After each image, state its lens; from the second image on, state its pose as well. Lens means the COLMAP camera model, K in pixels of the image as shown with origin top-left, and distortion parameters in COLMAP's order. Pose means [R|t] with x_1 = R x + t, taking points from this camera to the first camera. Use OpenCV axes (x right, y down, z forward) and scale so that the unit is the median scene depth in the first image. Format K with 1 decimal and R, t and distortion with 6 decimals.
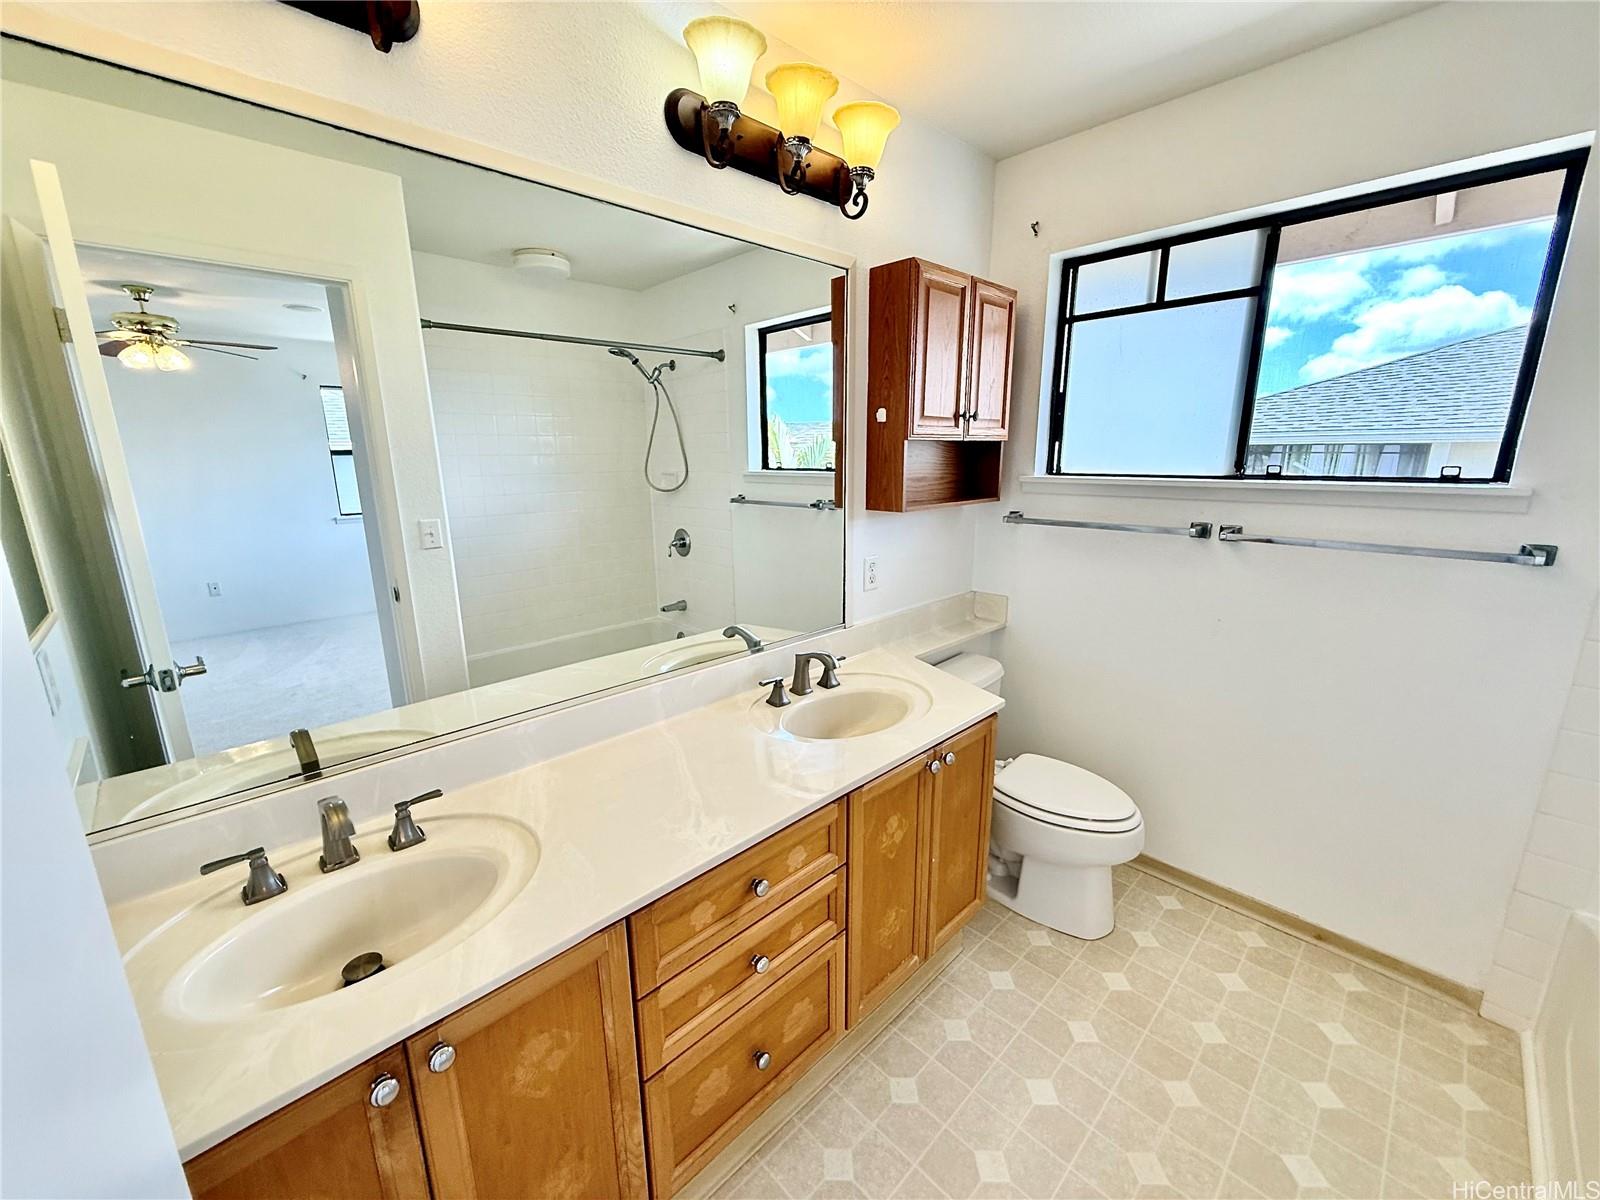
lens RADIAL K [[638.6, 0, 795.7], [0, 638.6, 601.1], [0, 0, 1]] dist [-0.000220, -0.000519]
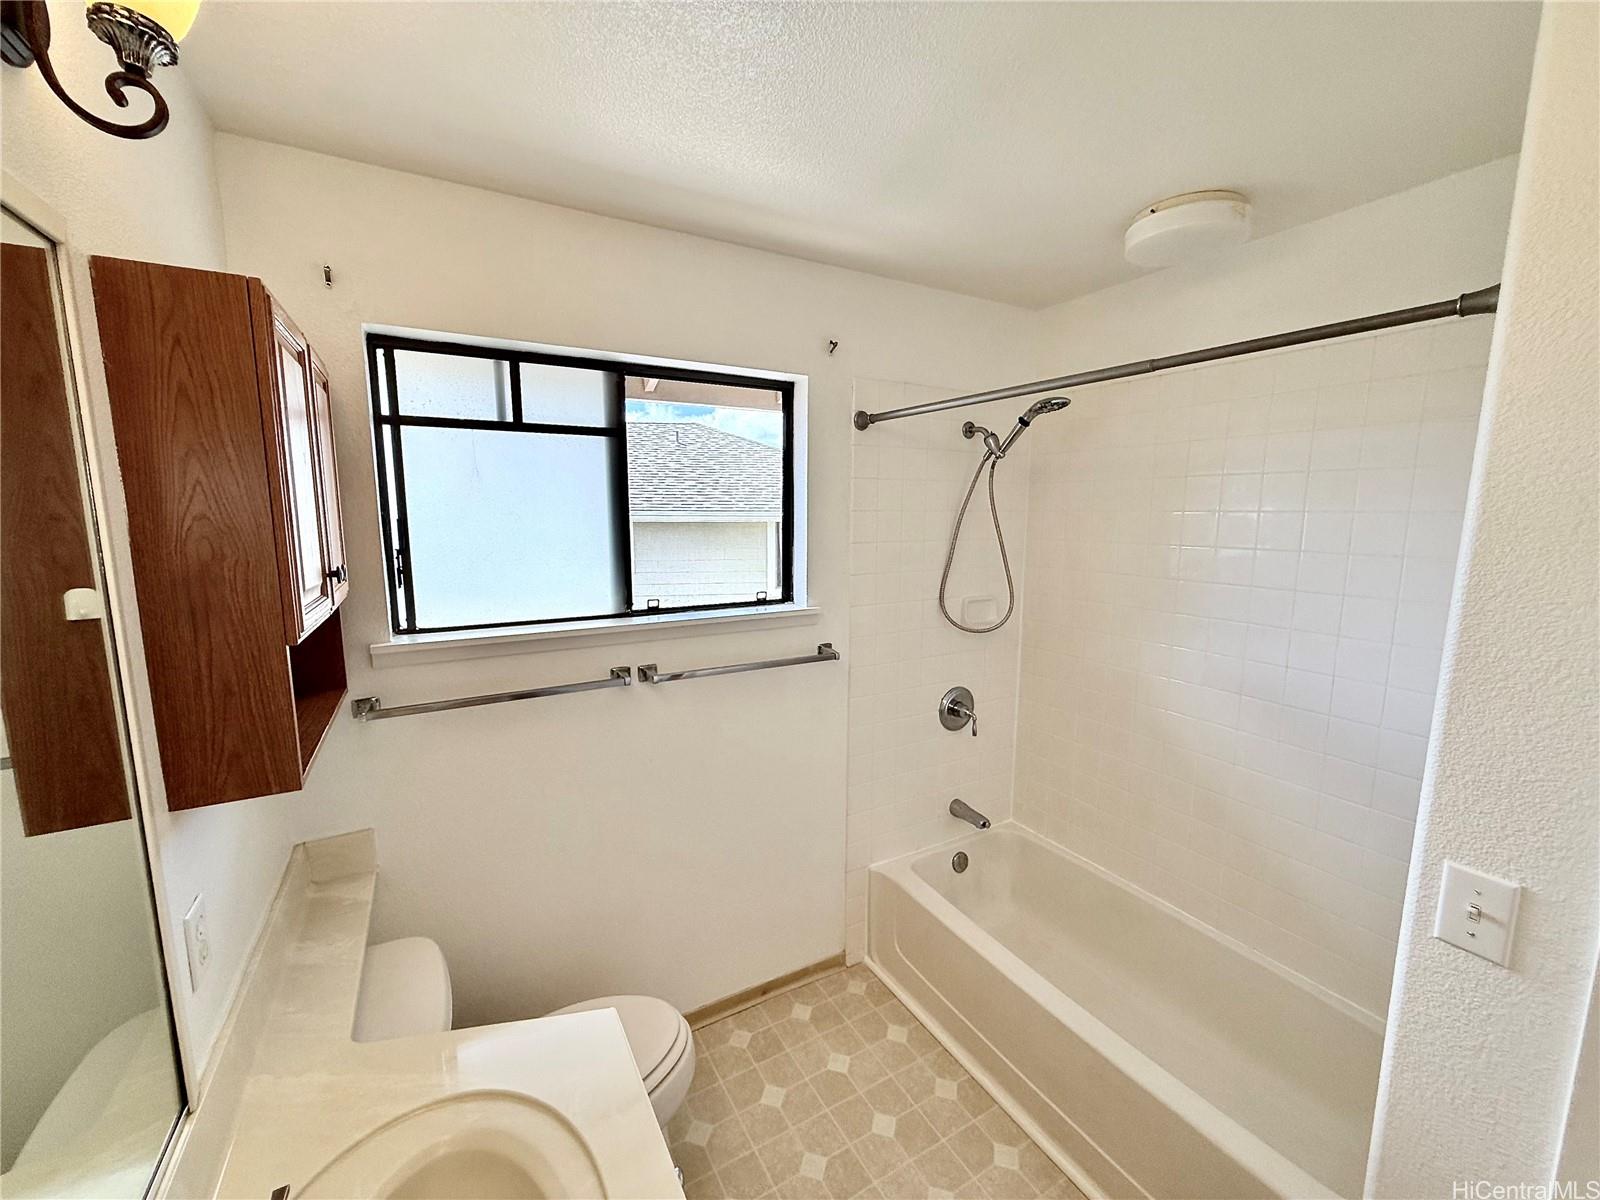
lens RADIAL K [[638.6, 0, 793.4], [0, 638.6, 602.7], [0, 0, 1]] dist [-0.000220, -0.000519]
pose [[0.254549, -0.128547, 0.958478, -0.185619], [0.219058, 0.973028, 0.072322, -0.235196], [-0.941923, 0.191553, 0.275842, 0.506188]]
